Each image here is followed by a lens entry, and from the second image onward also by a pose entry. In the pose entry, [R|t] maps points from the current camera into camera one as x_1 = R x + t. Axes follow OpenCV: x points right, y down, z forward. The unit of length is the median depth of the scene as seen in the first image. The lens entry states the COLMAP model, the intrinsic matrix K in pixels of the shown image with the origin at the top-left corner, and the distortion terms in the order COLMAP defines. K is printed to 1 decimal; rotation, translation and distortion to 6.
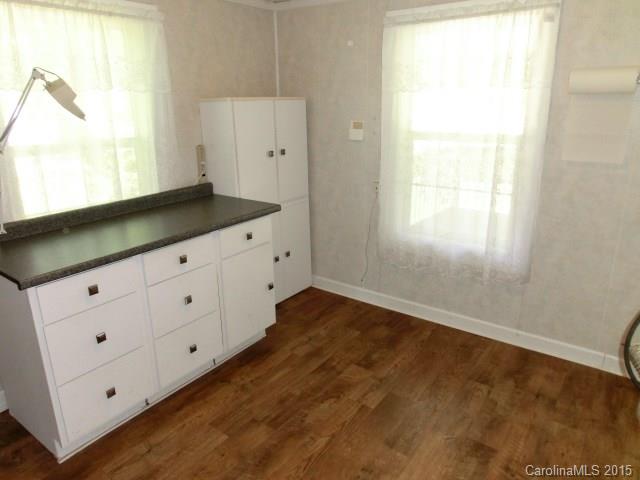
lens RADIAL K [[446.2, 0, 318.5], [0, 446.2, 237.8], [0, 0, 1]] dist [-0.009466, 0.006087]
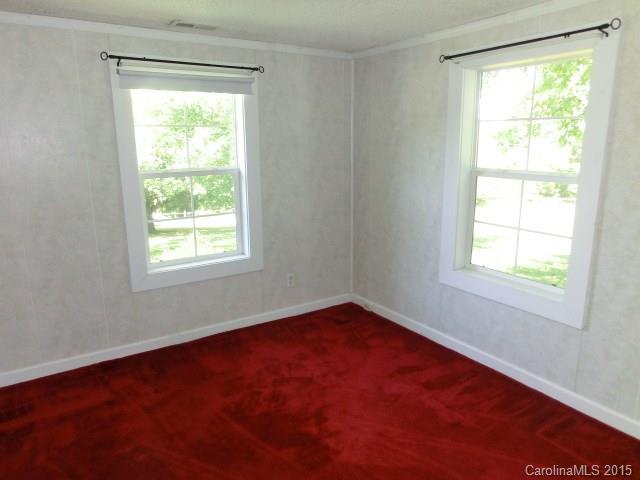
lens RADIAL K [[446.2, 0, 318.7], [0, 446.2, 240.0], [0, 0, 1]] dist [-0.009466, 0.006087]
pose [[0.947525, 0.086894, -0.307645, 0.205873], [-0.107125, 0.993015, -0.049461, 0.009773], [0.301198, 0.079822, 0.950215, -0.056378]]
